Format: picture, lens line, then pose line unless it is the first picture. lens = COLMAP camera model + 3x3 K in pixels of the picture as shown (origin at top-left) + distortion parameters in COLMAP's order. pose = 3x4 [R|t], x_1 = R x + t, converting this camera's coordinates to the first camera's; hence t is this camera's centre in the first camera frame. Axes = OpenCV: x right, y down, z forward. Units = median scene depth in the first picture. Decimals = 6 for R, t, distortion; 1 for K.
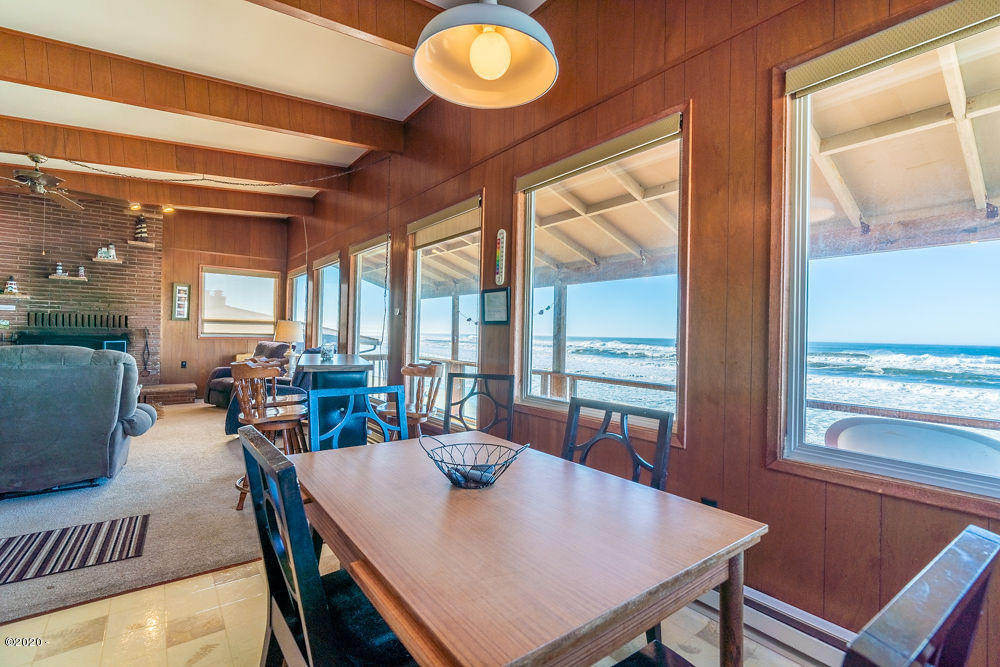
lens RADIAL K [[450.5, 0, 498.4], [0, 450.5, 331.9], [0, 0, 1]] dist [0.000066, 0.001141]
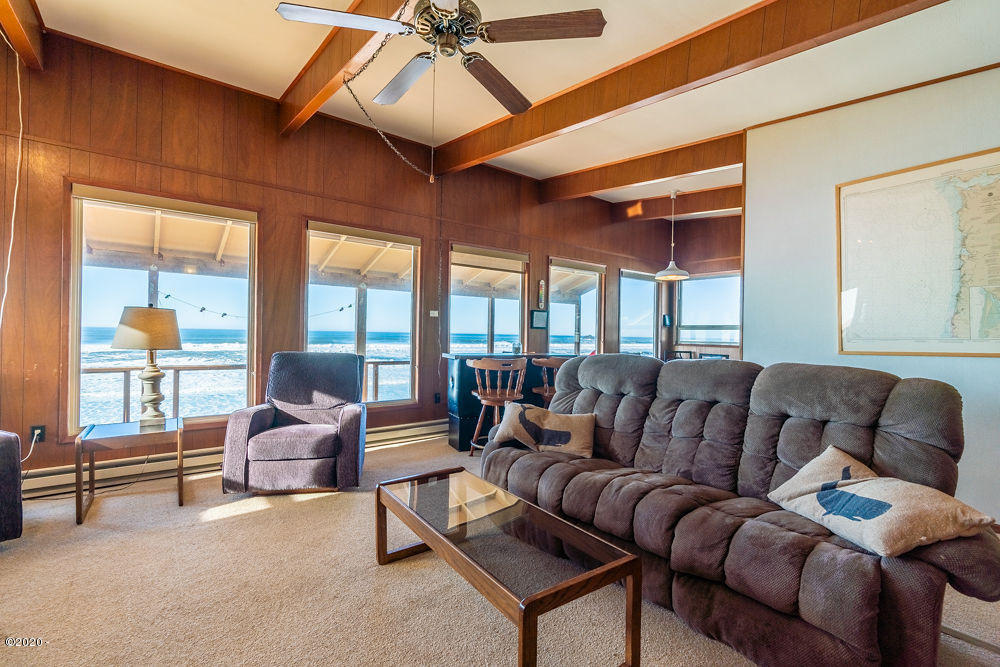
lens RADIAL K [[450.5, 0, 498.4], [0, 450.5, 331.9], [0, 0, 1]] dist [0.000066, 0.001141]
pose [[-0.026170, -0.017458, 0.999505, -0.942363], [-0.022107, 0.999613, 0.016881, -0.015216], [-0.999413, -0.021654, -0.026546, 0.605288]]
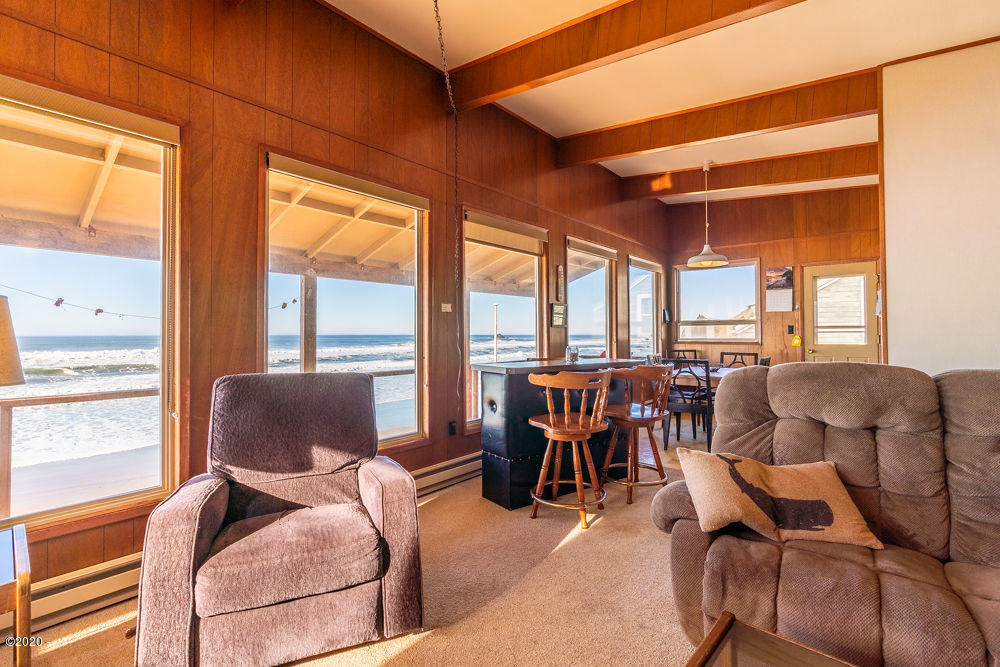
lens RADIAL K [[459.9, 0, 501.3], [0, 459.9, 325.7], [0, 0, 1]] dist [-0.000962, 0.000771]
pose [[-0.230521, -0.001852, 0.973066, -0.717042], [-0.005365, 0.999985, 0.000632, -0.010125], [-0.973052, -0.005075, -0.230528, 0.760984]]
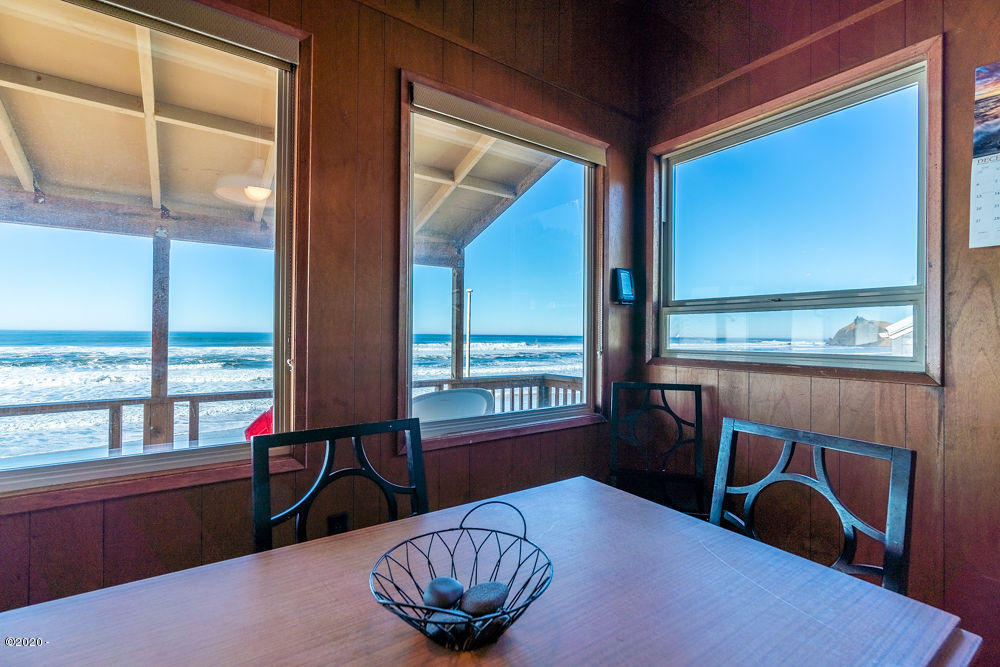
lens RADIAL K [[459.1, 0, 500.0], [0, 459.1, 333.5], [0, 0, 1]] dist [-0.002234, 0.001285]
pose [[0.048442, -0.019676, 0.998632, -0.126371], [-0.011991, 0.999722, 0.020279, -0.000603], [-0.998754, -0.012957, 0.048193, 0.200237]]
